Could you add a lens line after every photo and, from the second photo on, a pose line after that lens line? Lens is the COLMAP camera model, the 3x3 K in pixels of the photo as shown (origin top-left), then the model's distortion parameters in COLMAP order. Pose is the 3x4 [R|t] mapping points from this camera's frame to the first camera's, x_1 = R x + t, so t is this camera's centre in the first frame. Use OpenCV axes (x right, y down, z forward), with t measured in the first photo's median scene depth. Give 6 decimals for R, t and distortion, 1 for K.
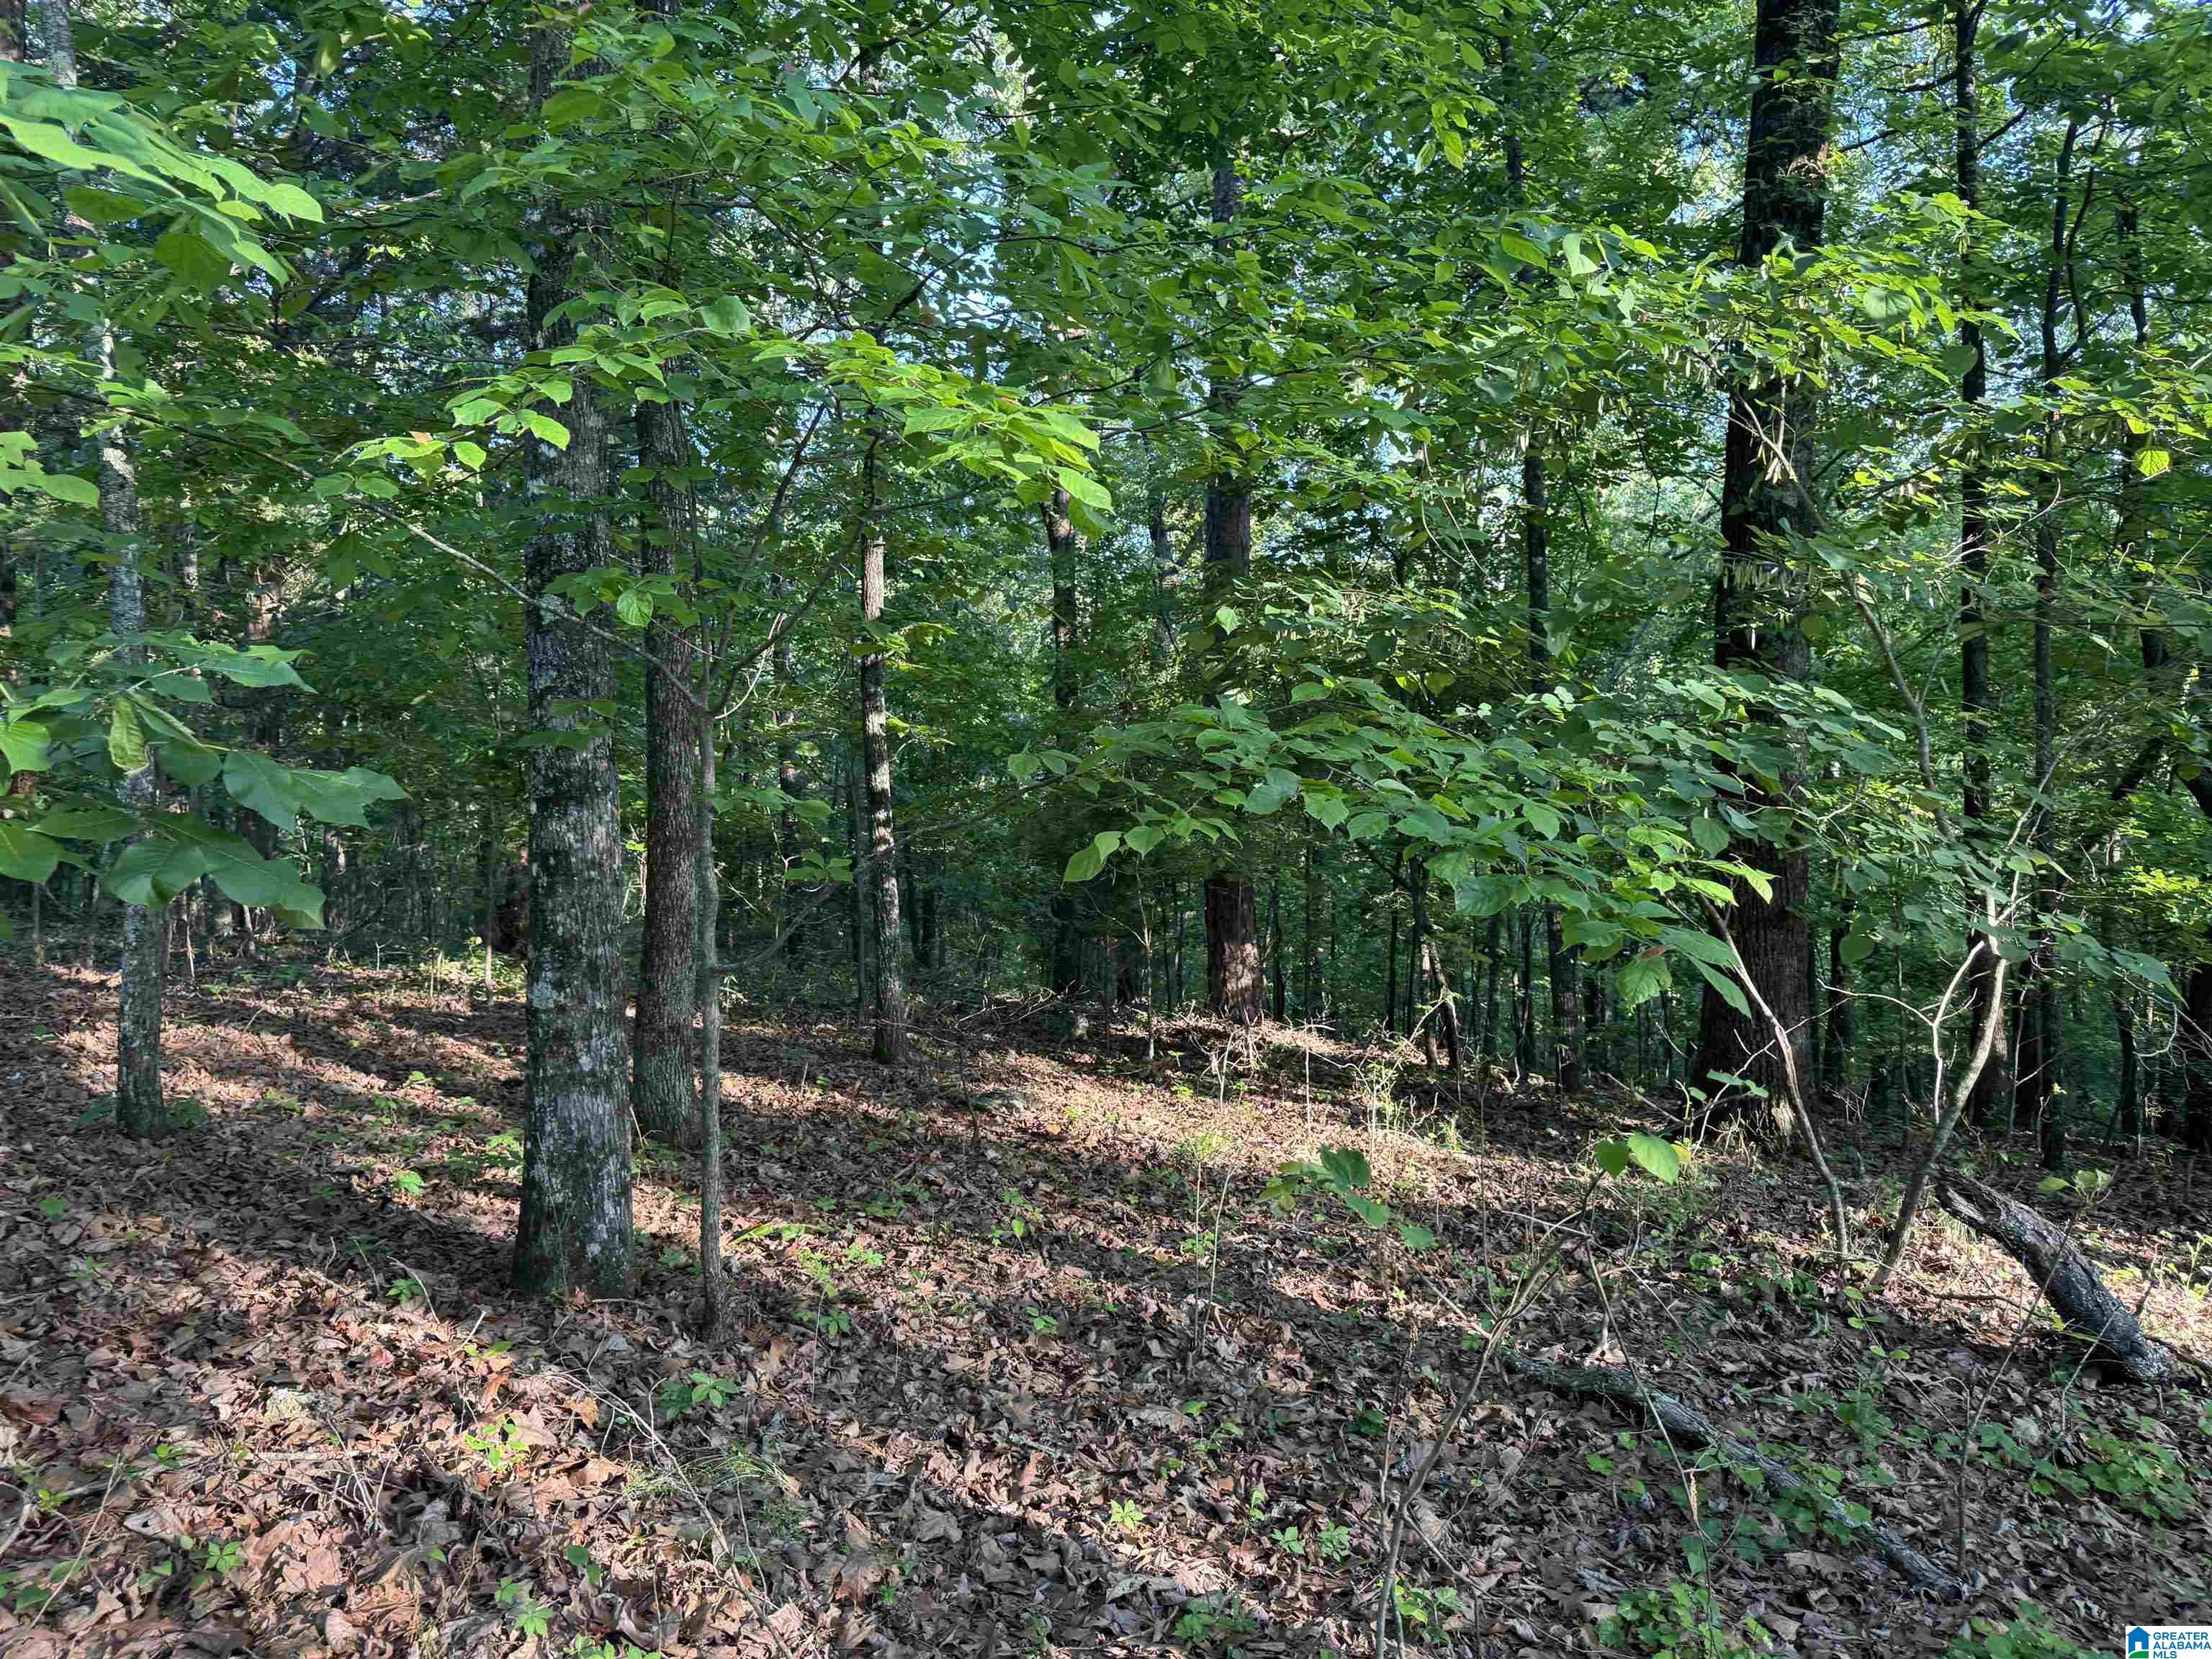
lens RADIAL K [[1553.4, 0, 1082.5], [0, 1553.4, 823.4], [0, 0, 1]] dist [0.047339, -0.054084]
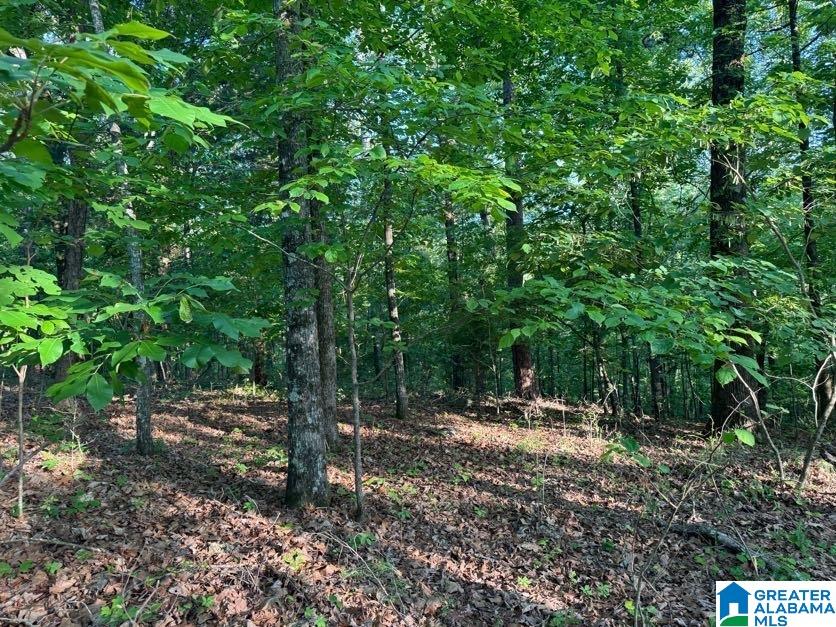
lens RADIAL K [[587.1, 0, 418.3], [0, 587.1, 312.8], [0, 0, 1]] dist [0.047339, -0.054084]
pose [[0.997022, -0.047746, -0.060557, -0.052078], [0.046226, 0.998586, -0.026248, -0.001069], [0.061724, 0.023371, 0.997820, -0.026938]]
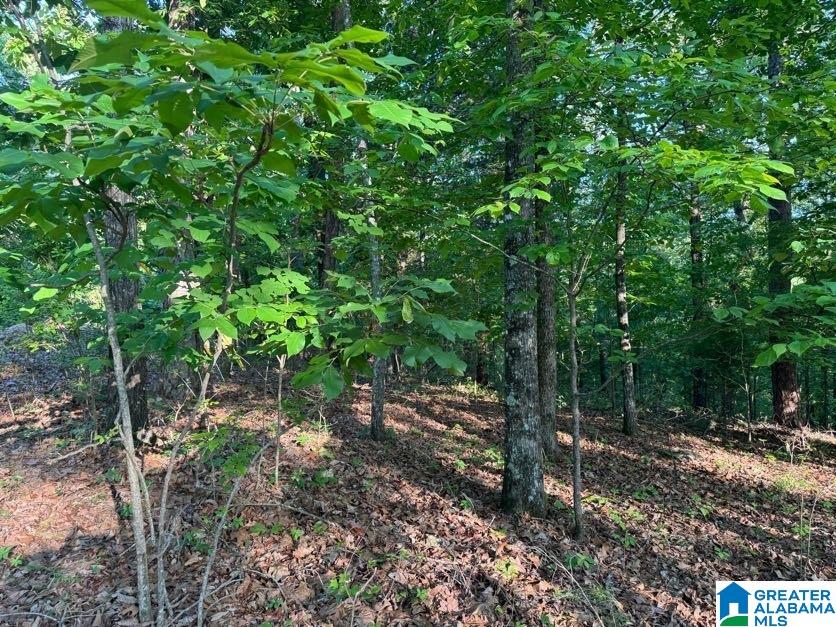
lens RADIAL K [[587.1, 0, 414.8], [0, 587.1, 310.9], [0, 0, 1]] dist [0.047339, -0.054084]
pose [[0.902794, -0.017038, -0.429735, -0.051386], [-0.001110, 0.999119, -0.041943, -0.003585], [0.430071, 0.038343, 0.901981, -0.003235]]
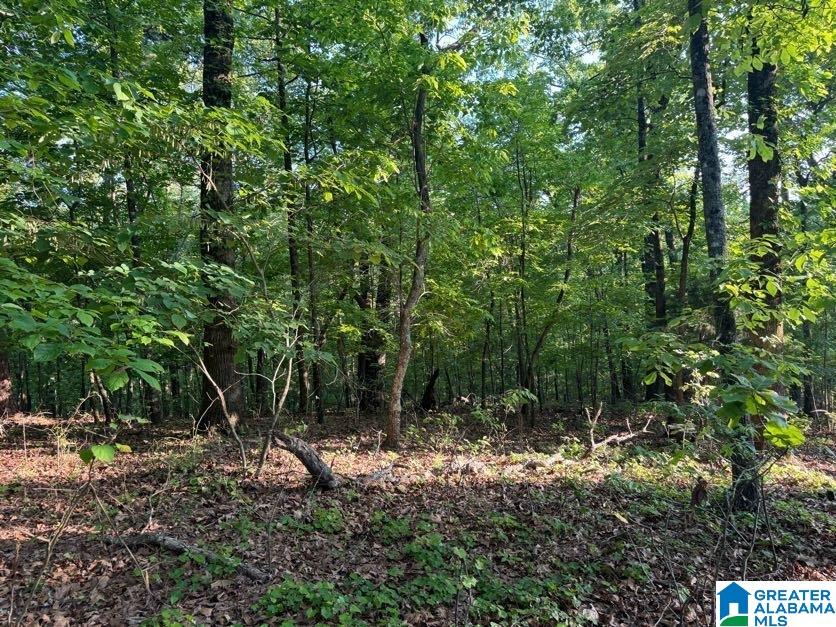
lens RADIAL K [[587.1, 0, 410.5], [0, 587.1, 312.8], [0, 0, 1]] dist [0.047339, -0.054084]
pose [[0.771102, -0.035519, 0.635720, 0.061148], [0.039542, 0.999187, 0.007865, 0.000845], [-0.635482, 0.019073, 0.771880, -0.017549]]
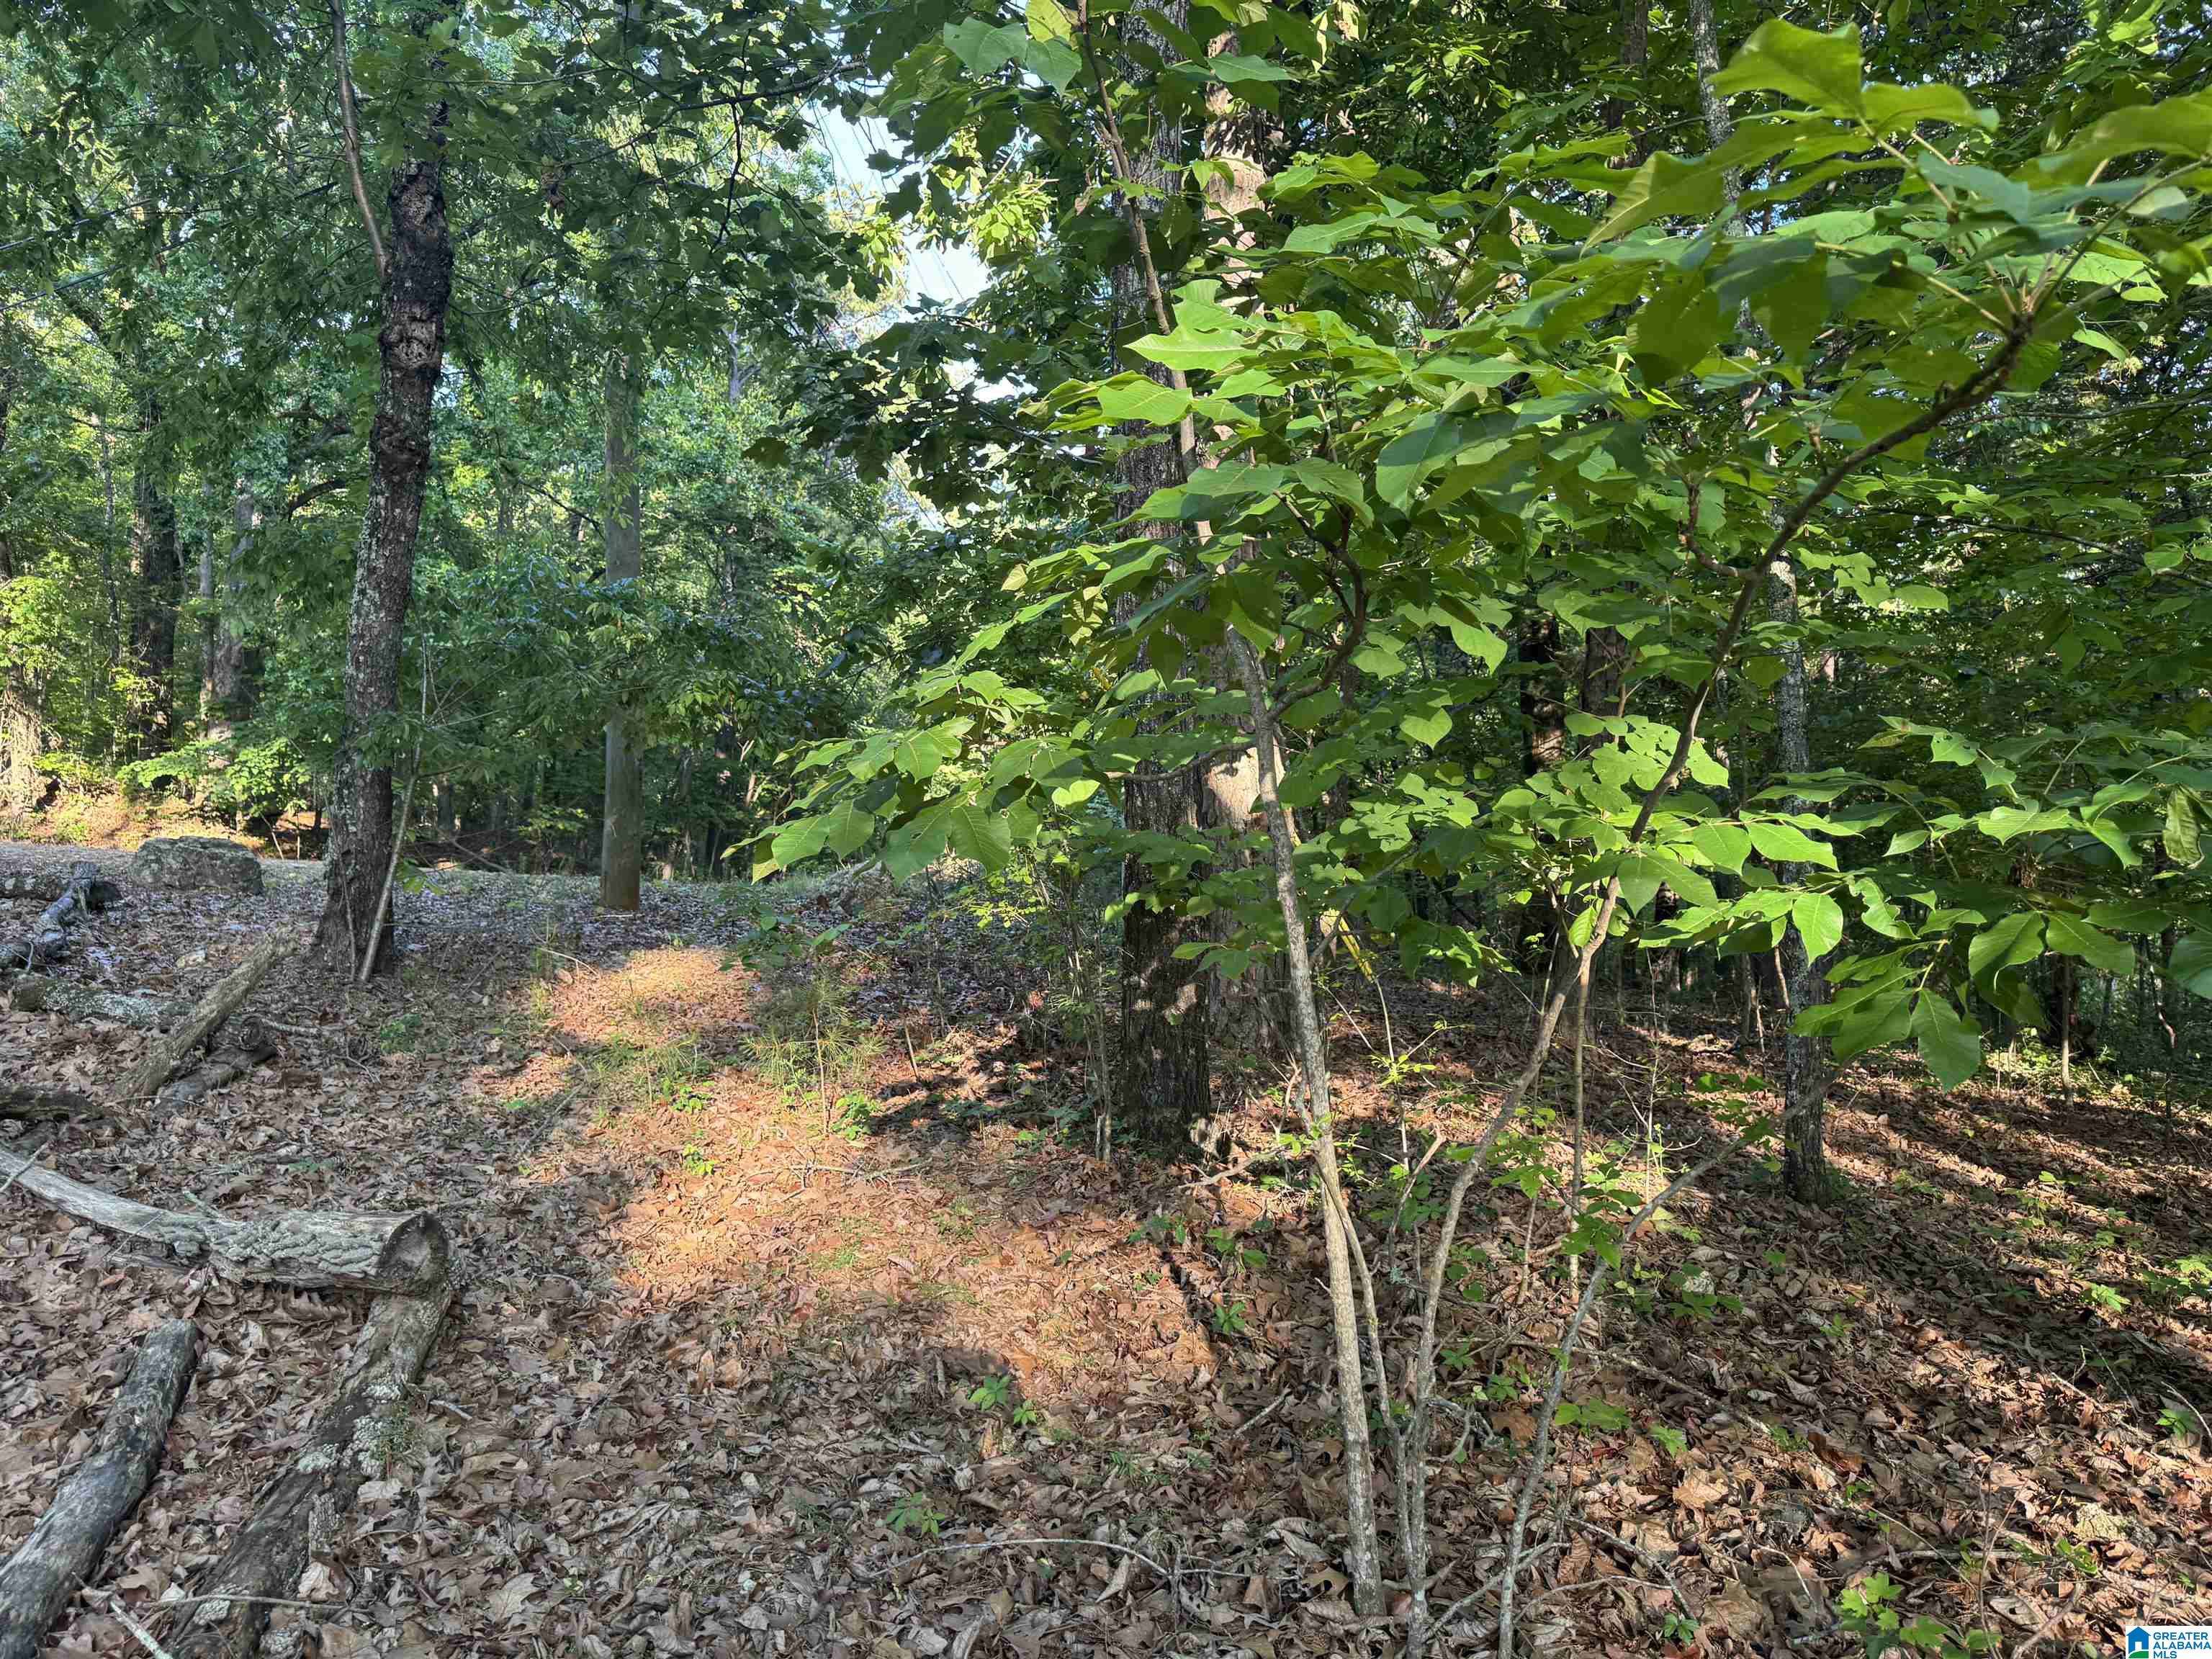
lens RADIAL K [[1553.4, 0, 1127.8], [0, 1553.4, 805.9], [0, 0, 1]] dist [0.047339, -0.054084]
pose [[0.676237, -0.029870, -0.736078, -0.150037], [-0.013974, 0.998478, -0.053357, -0.004326], [0.736551, 0.046368, 0.674790, -0.078443]]
